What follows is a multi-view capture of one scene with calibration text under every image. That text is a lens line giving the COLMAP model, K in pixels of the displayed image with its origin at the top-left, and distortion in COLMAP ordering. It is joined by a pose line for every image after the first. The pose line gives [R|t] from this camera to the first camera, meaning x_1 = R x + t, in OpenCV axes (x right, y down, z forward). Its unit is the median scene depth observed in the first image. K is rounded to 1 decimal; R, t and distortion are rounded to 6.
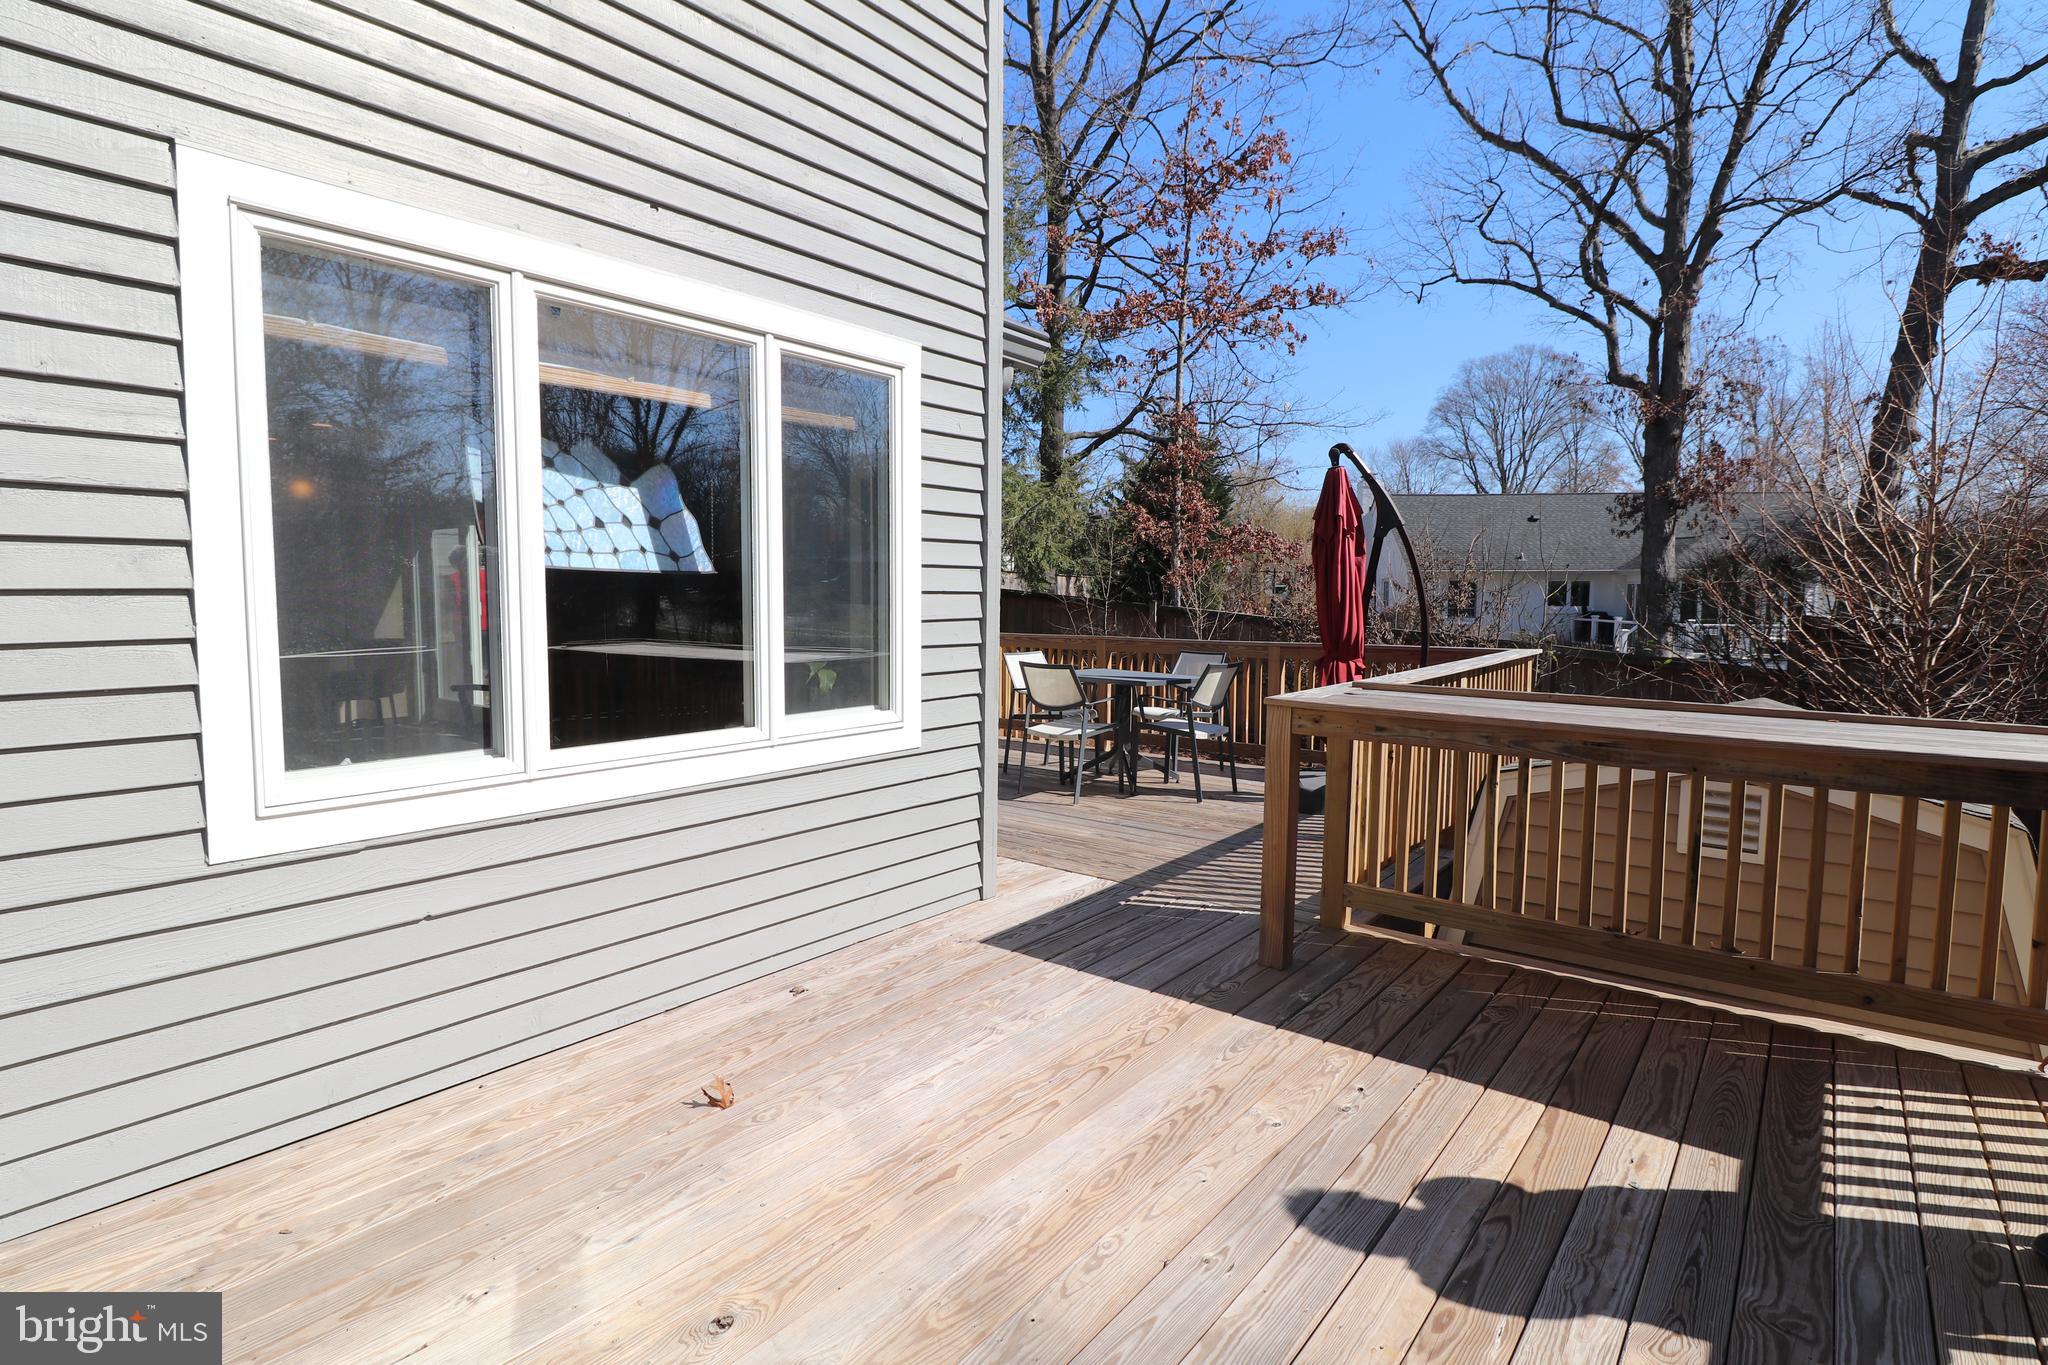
lens RADIAL K [[1012.9, 0, 1012.0], [0, 1012.9, 674.3], [0, 0, 1]] dist [0.002022, -0.015626]
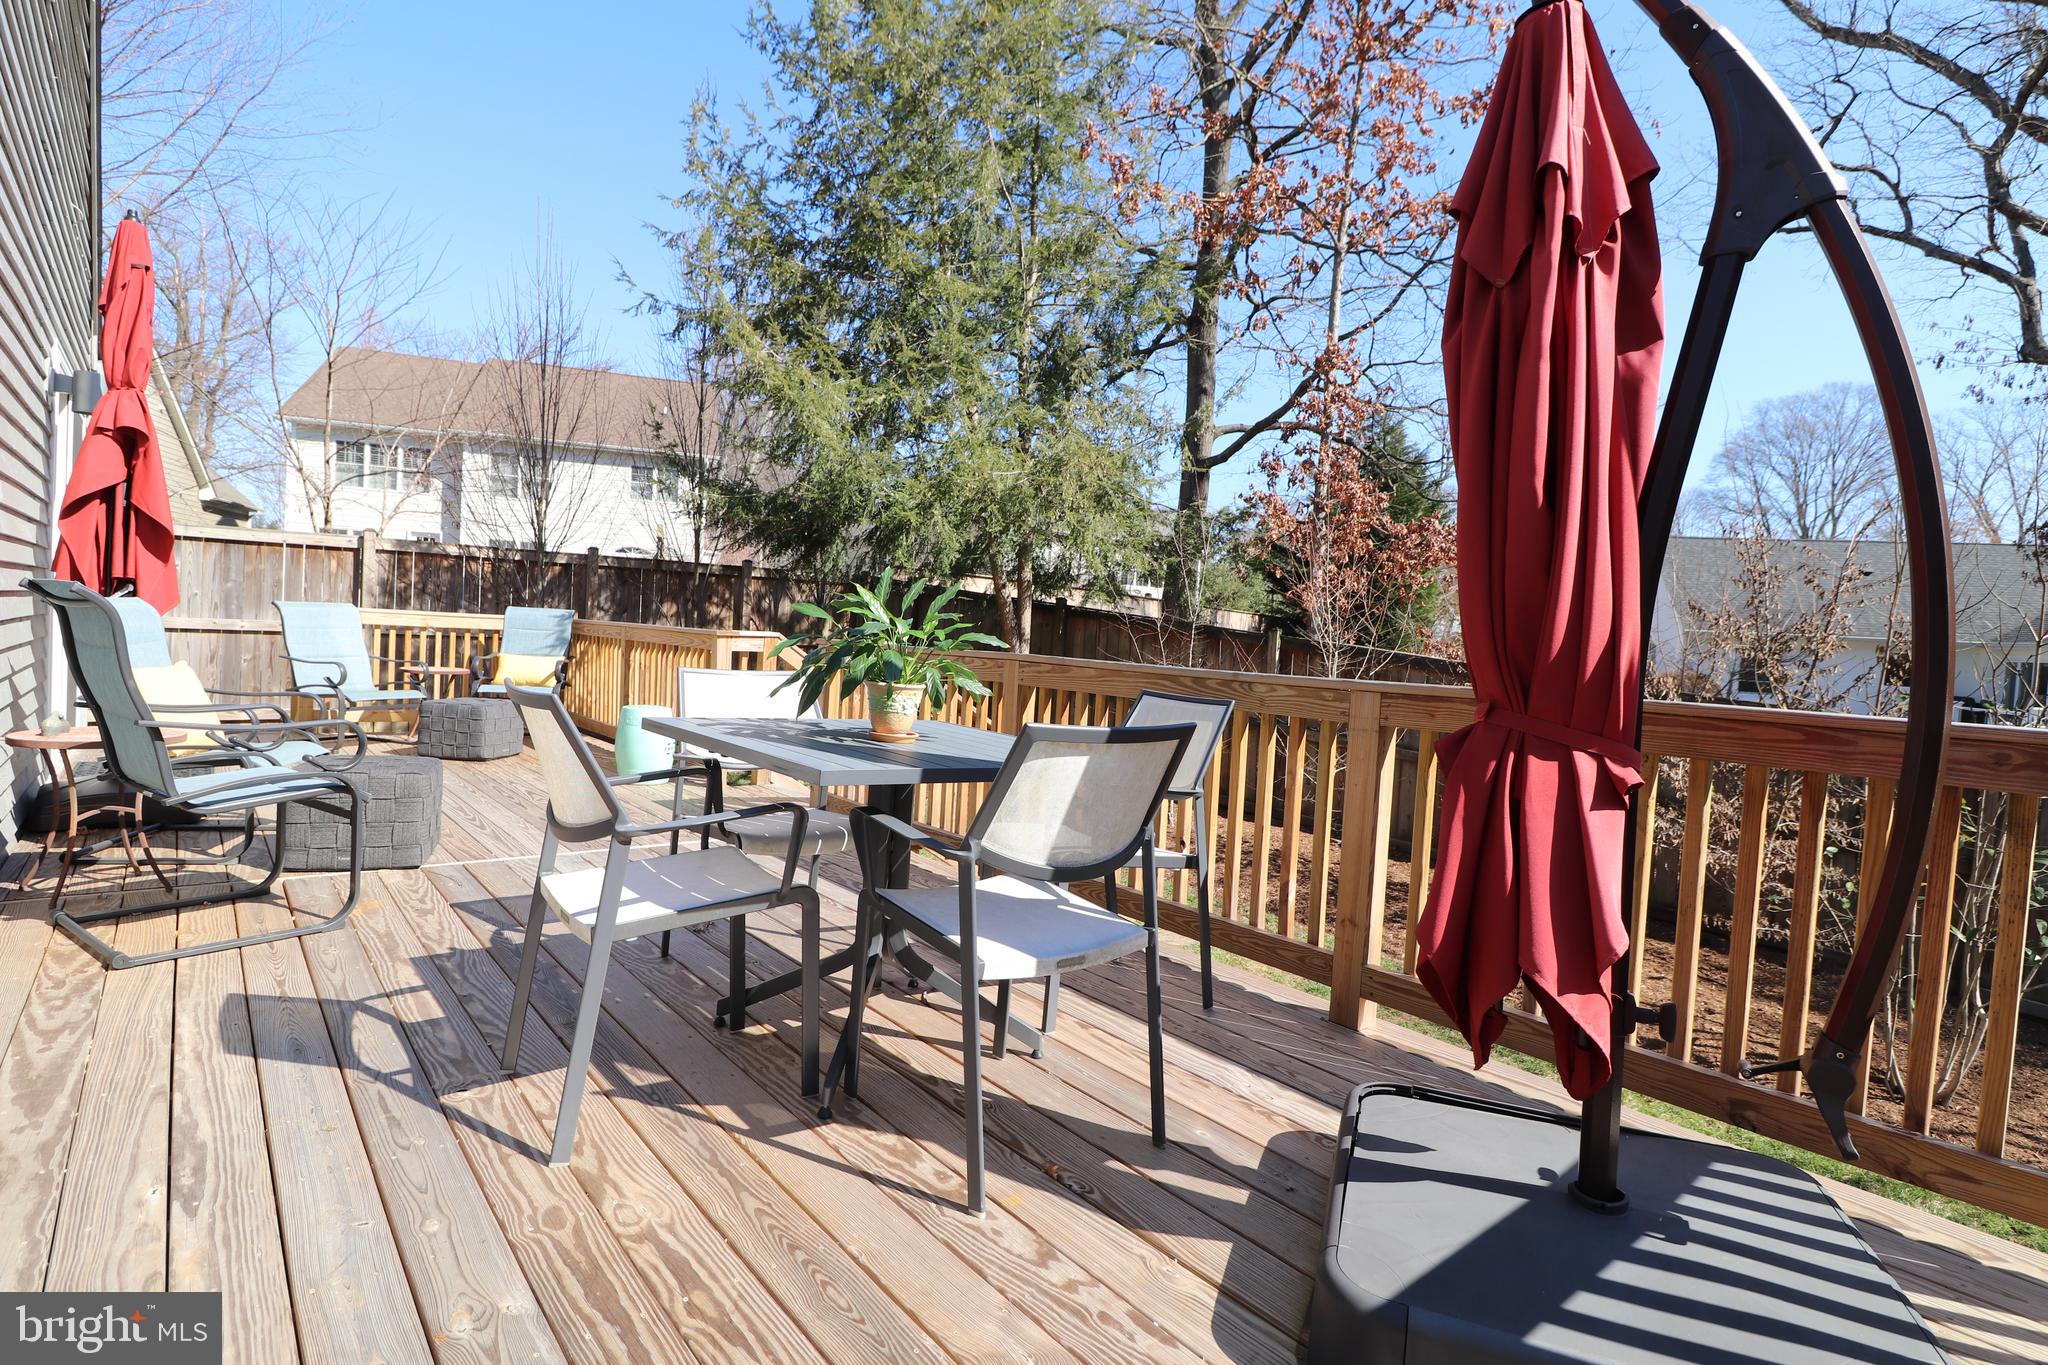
lens RADIAL K [[1012.9, 0, 1012.0], [0, 1012.9, 674.3], [0, 0, 1]] dist [0.002022, -0.015626]
pose [[0.976977, 0.059138, -0.204986, 0.068482], [-0.068307, 0.996943, -0.037938, -0.003697], [0.202116, 0.051066, 0.978029, 0.200794]]
